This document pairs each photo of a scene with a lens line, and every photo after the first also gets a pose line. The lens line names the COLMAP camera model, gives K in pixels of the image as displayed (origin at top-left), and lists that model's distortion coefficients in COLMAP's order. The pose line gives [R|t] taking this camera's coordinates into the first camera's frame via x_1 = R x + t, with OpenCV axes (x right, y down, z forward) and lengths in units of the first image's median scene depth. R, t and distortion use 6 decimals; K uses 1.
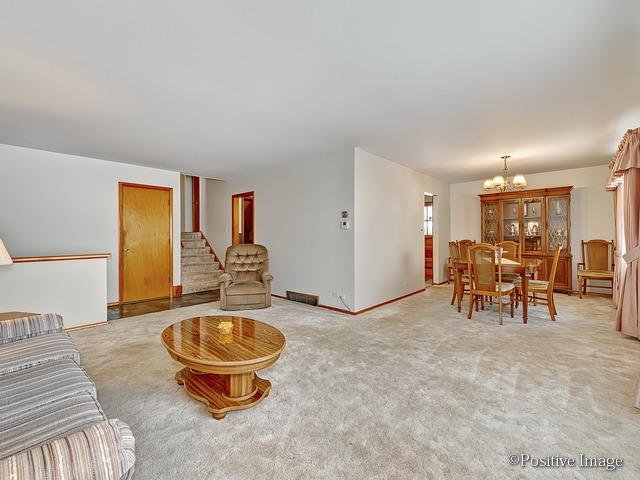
lens RADIAL K [[292.3, 0, 325.9], [0, 292.3, 236.4], [0, 0, 1]] dist [-0.001633, -0.000811]
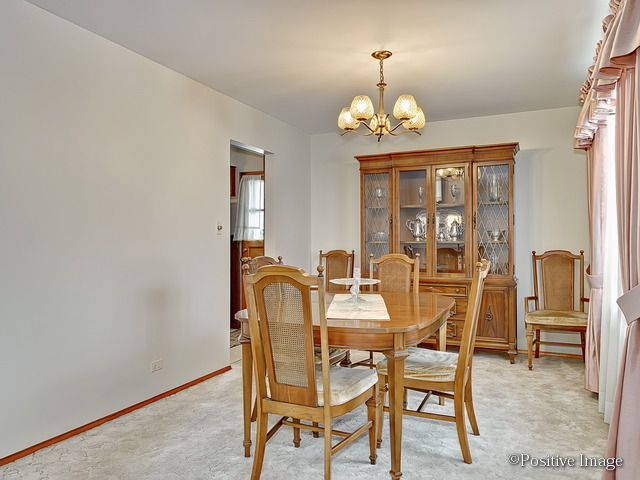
lens RADIAL K [[469.9, 0, 319.5], [0, 469.9, 238.9], [0, 0, 1]] dist [-0.011183, -0.000050]
pose [[0.959390, 0.009066, 0.281937, 0.295462], [-0.006547, 0.999930, -0.009876, 0.001819], [-0.282007, 0.007629, 0.959382, 0.327761]]
